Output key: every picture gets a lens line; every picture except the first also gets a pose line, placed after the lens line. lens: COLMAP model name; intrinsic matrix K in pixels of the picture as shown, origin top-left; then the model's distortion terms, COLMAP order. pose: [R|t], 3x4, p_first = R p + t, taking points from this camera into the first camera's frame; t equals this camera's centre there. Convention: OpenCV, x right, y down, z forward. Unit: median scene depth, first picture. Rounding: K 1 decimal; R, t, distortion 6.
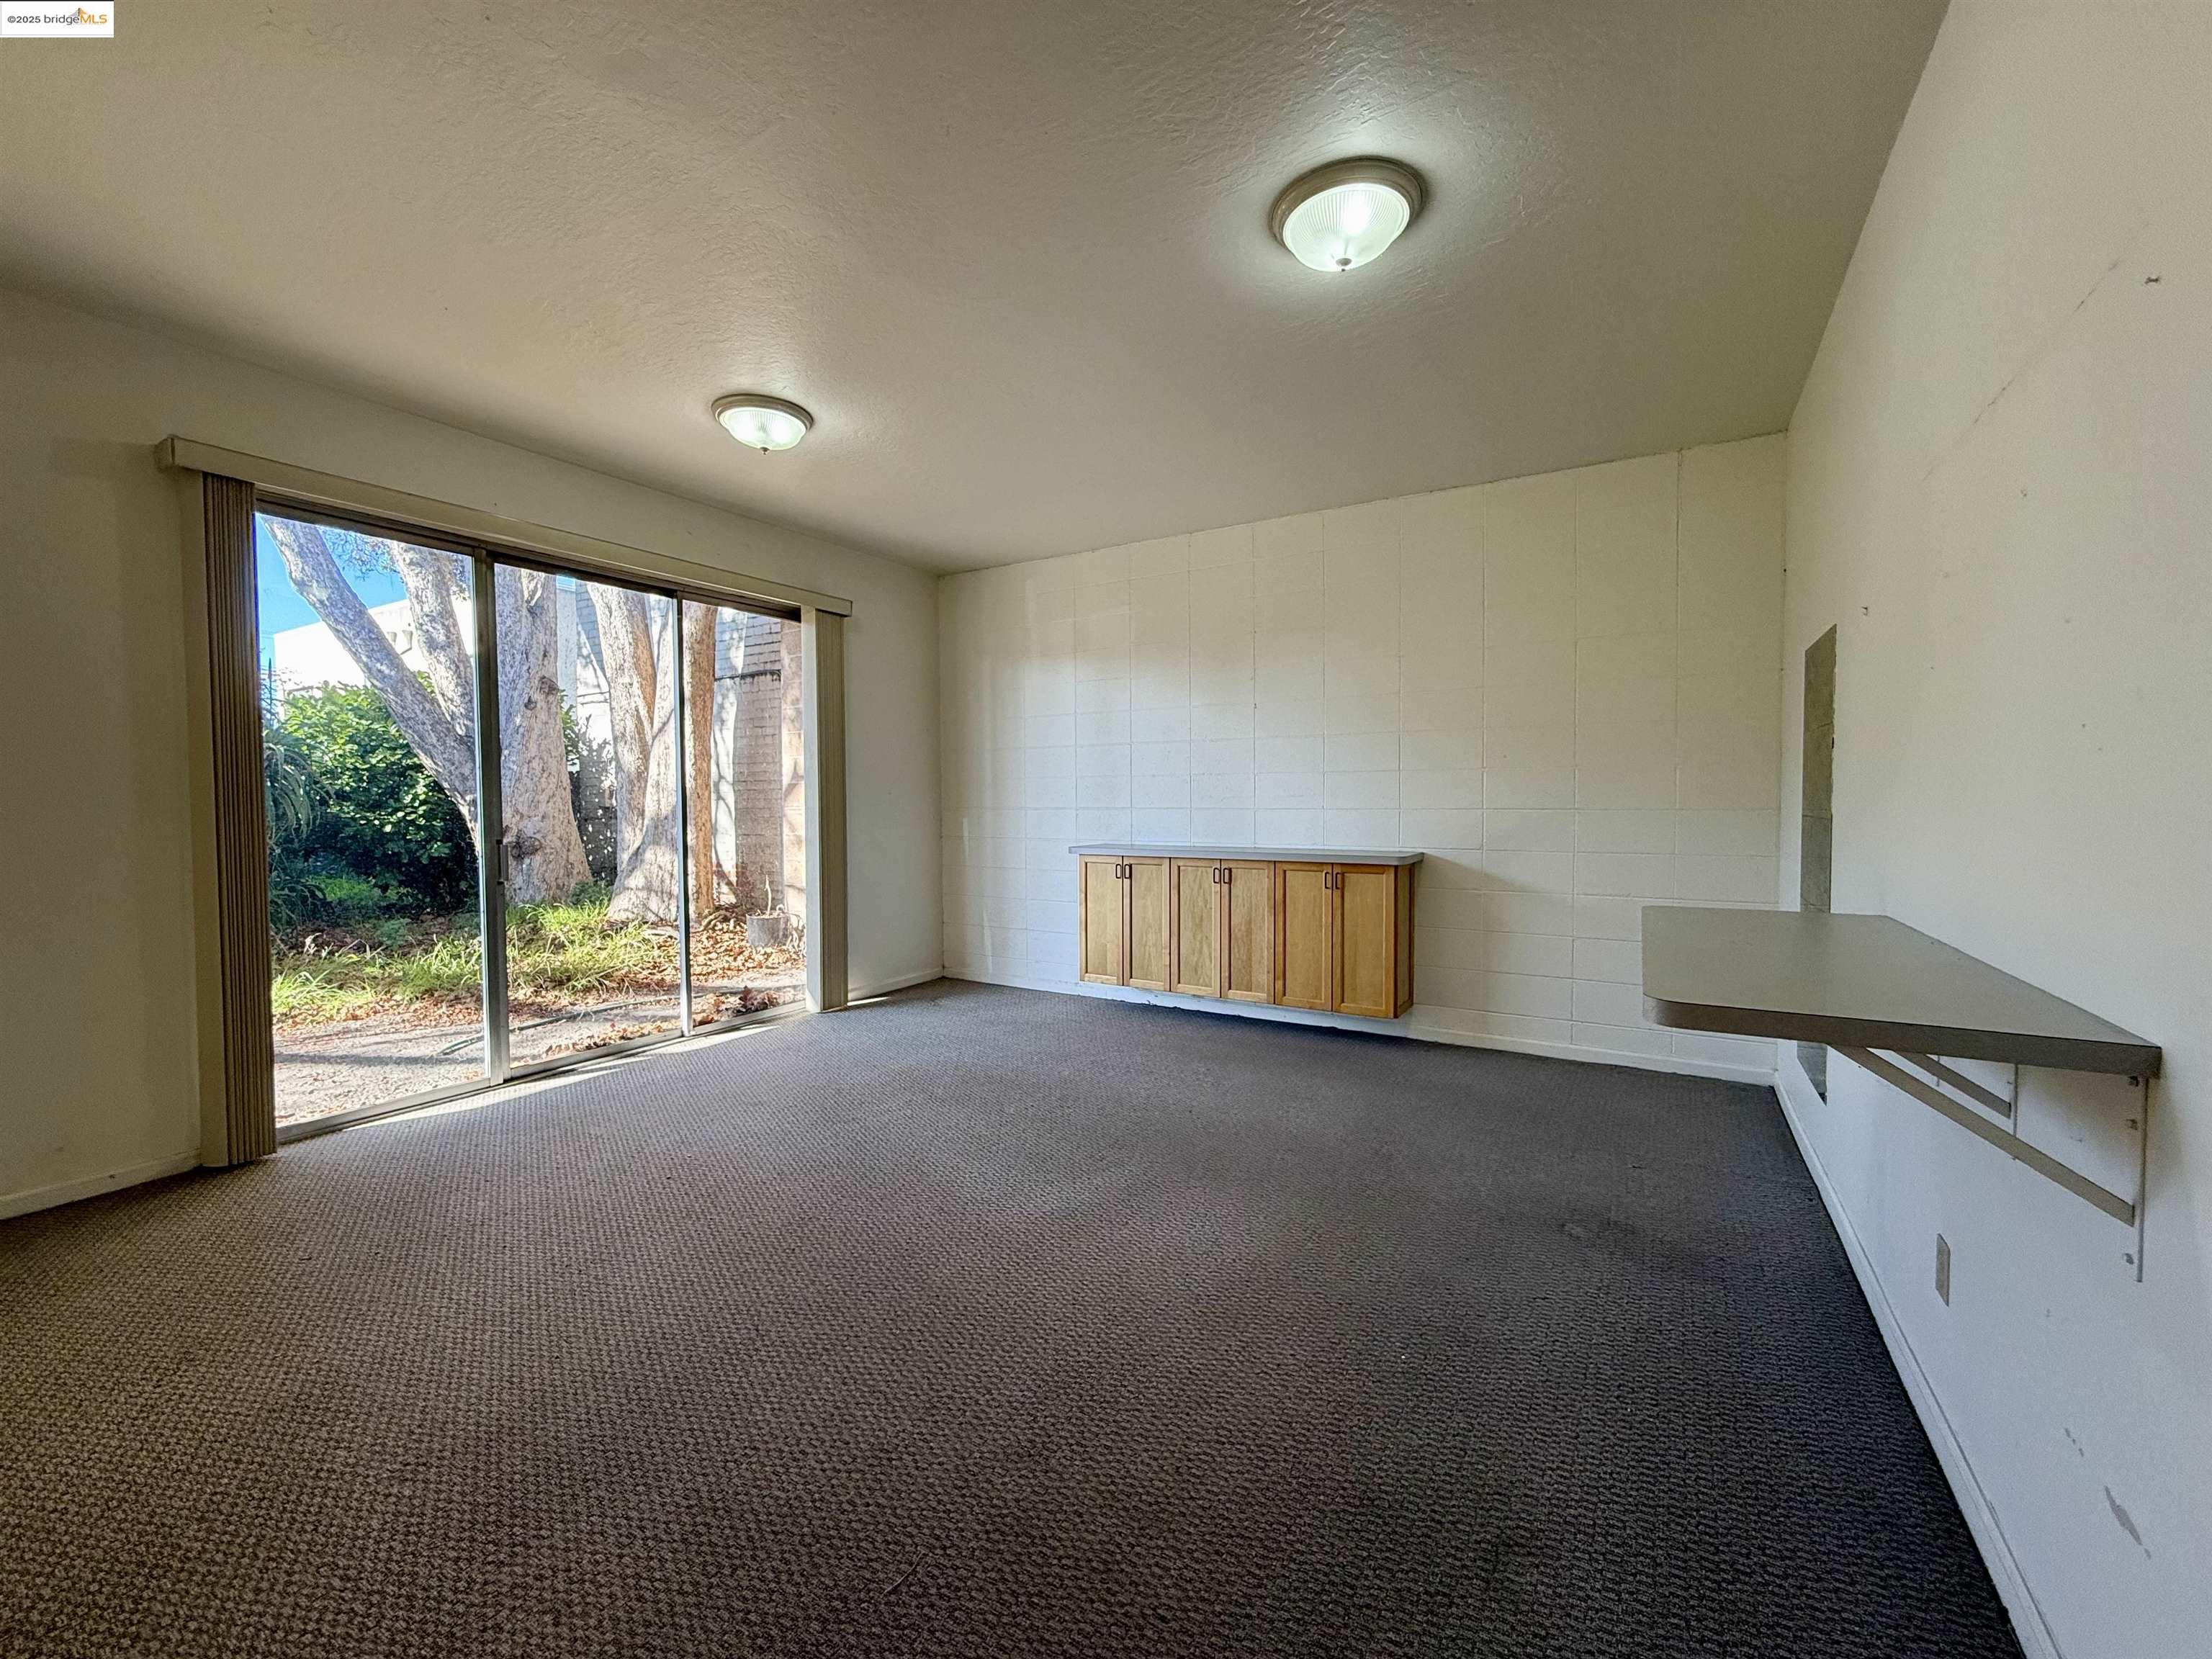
lens RADIAL K [[883.9, 0, 1106.0], [0, 883.9, 829.5], [0, 0, 1]] dist [-0.000251, -0.000143]
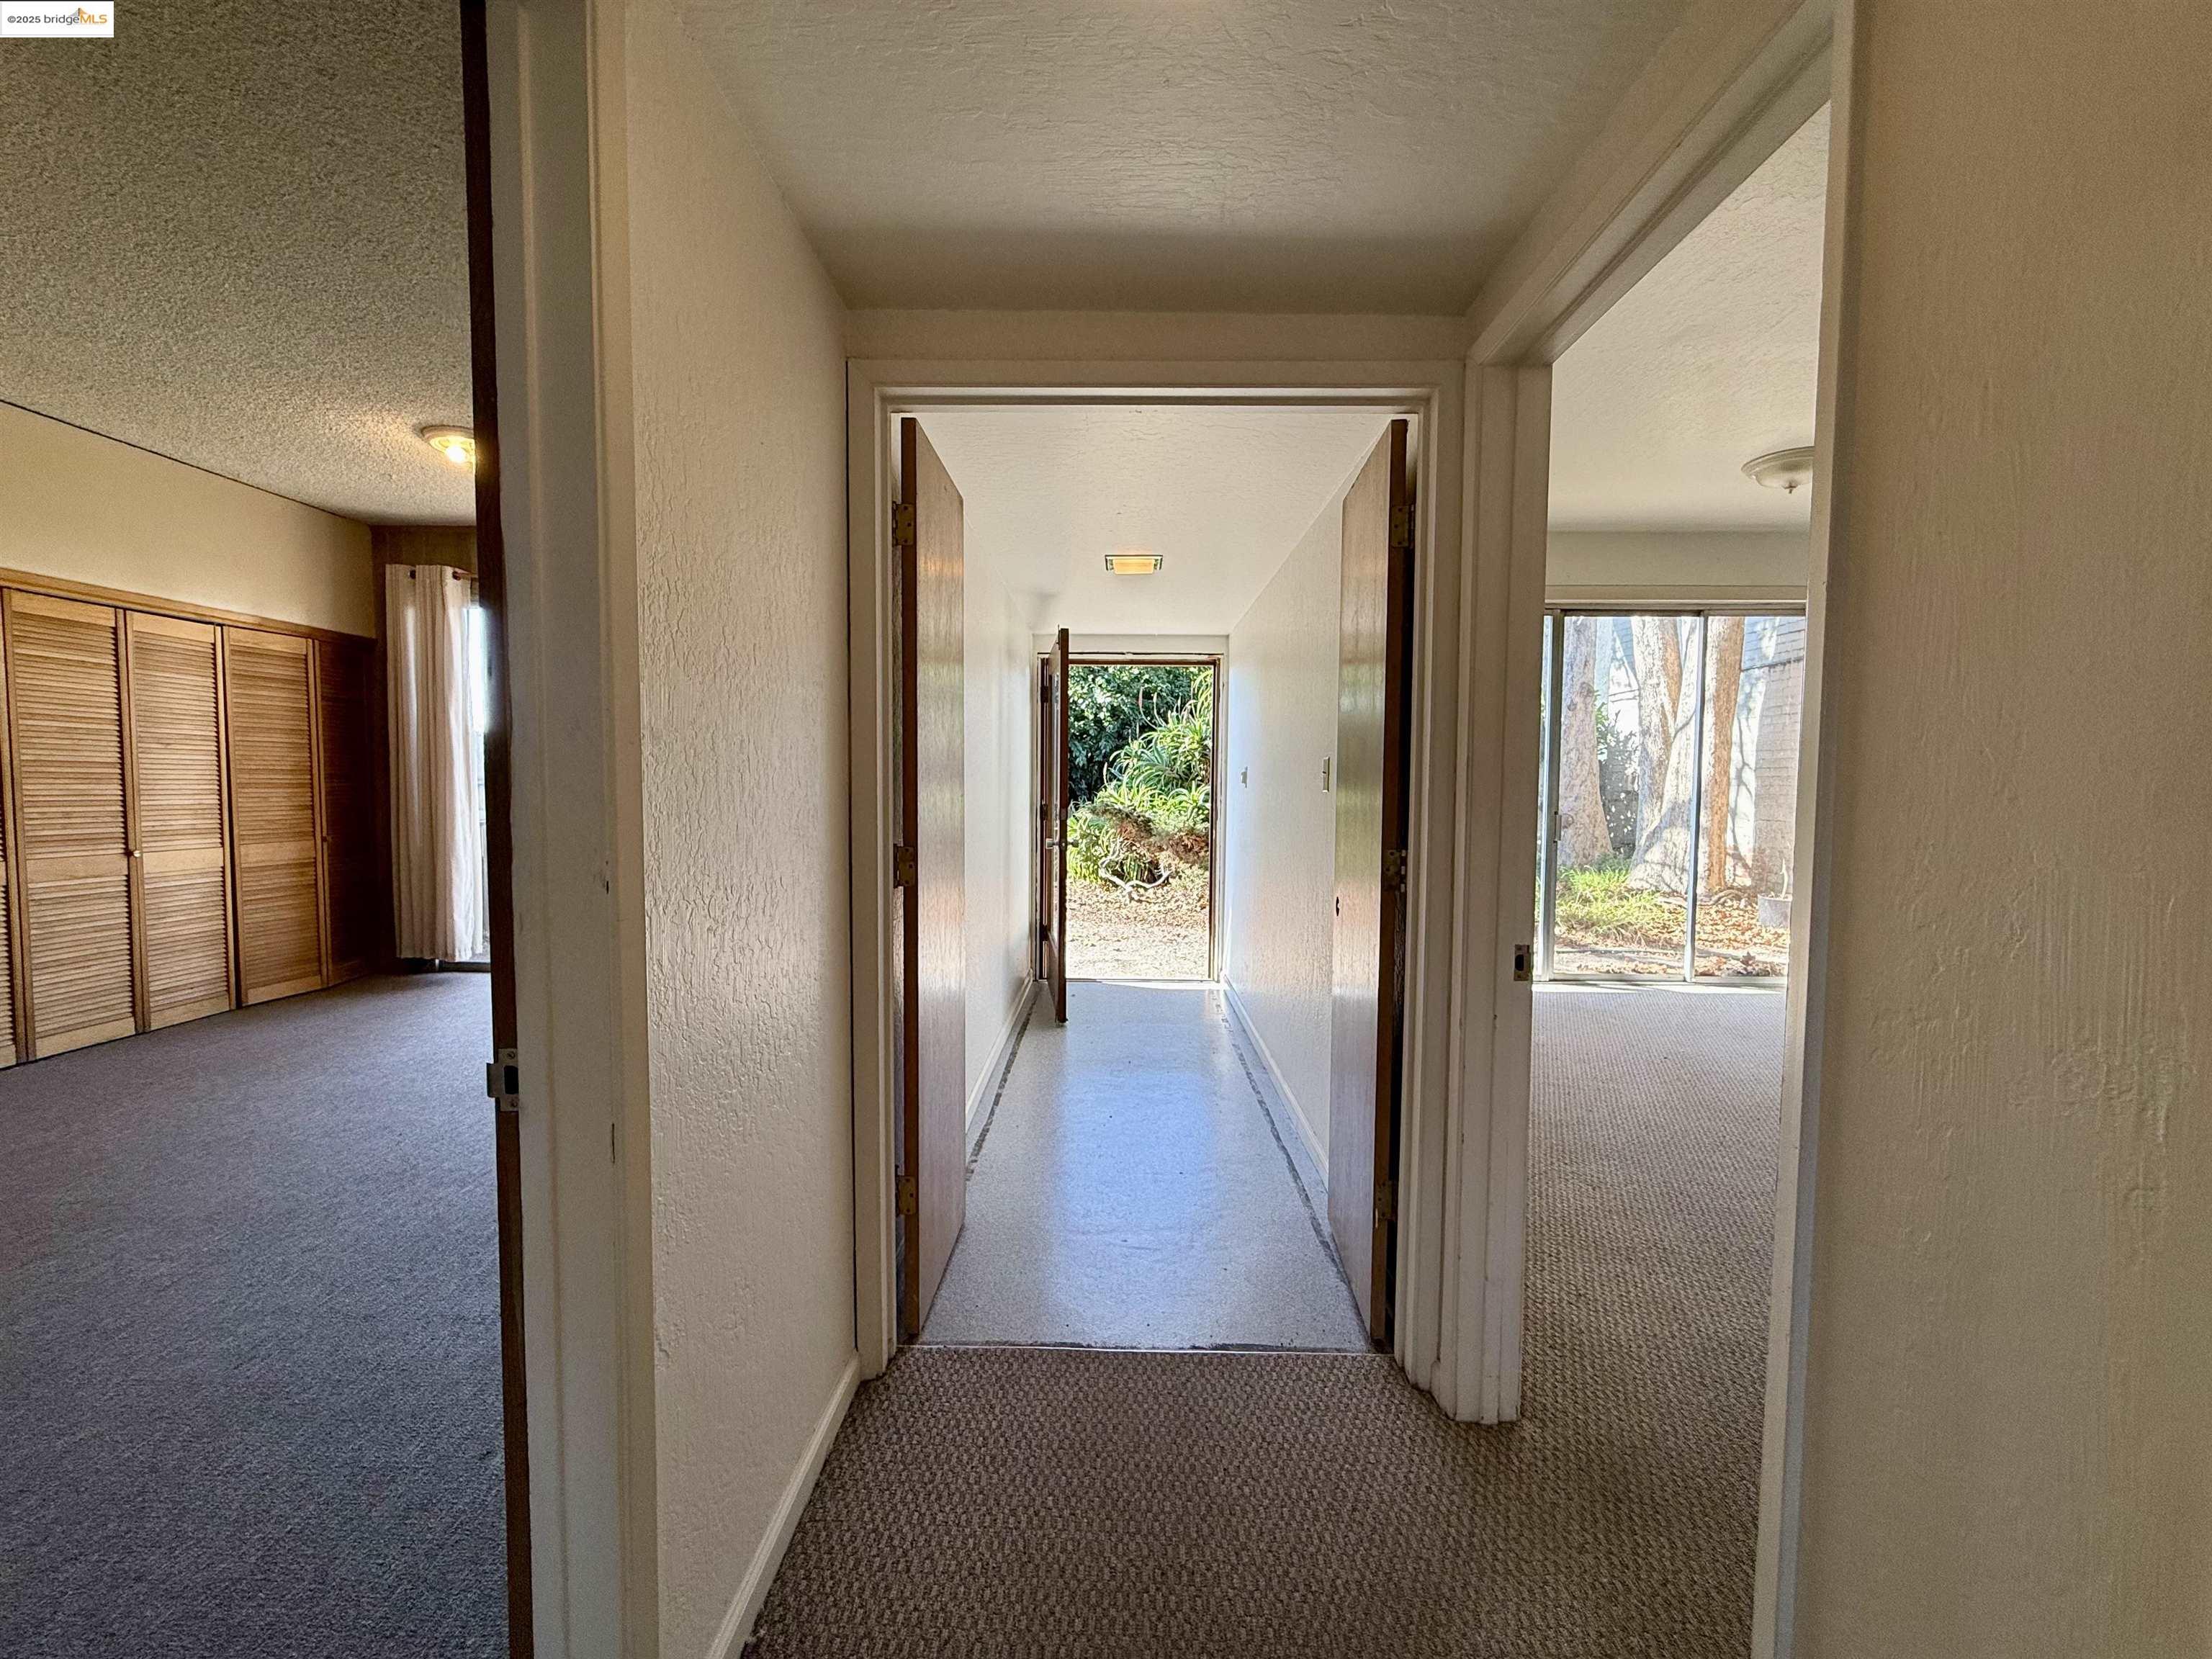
lens RADIAL K [[883.9, 0, 1106.0], [0, 883.9, 829.5], [0, 0, 1]] dist [-0.000251, -0.000143]
pose [[0.502843, 0.054735, -0.862643, 0.104270], [-0.039182, 0.998411, 0.040510, 0.005906], [0.863489, 0.013430, 0.504188, -0.199638]]
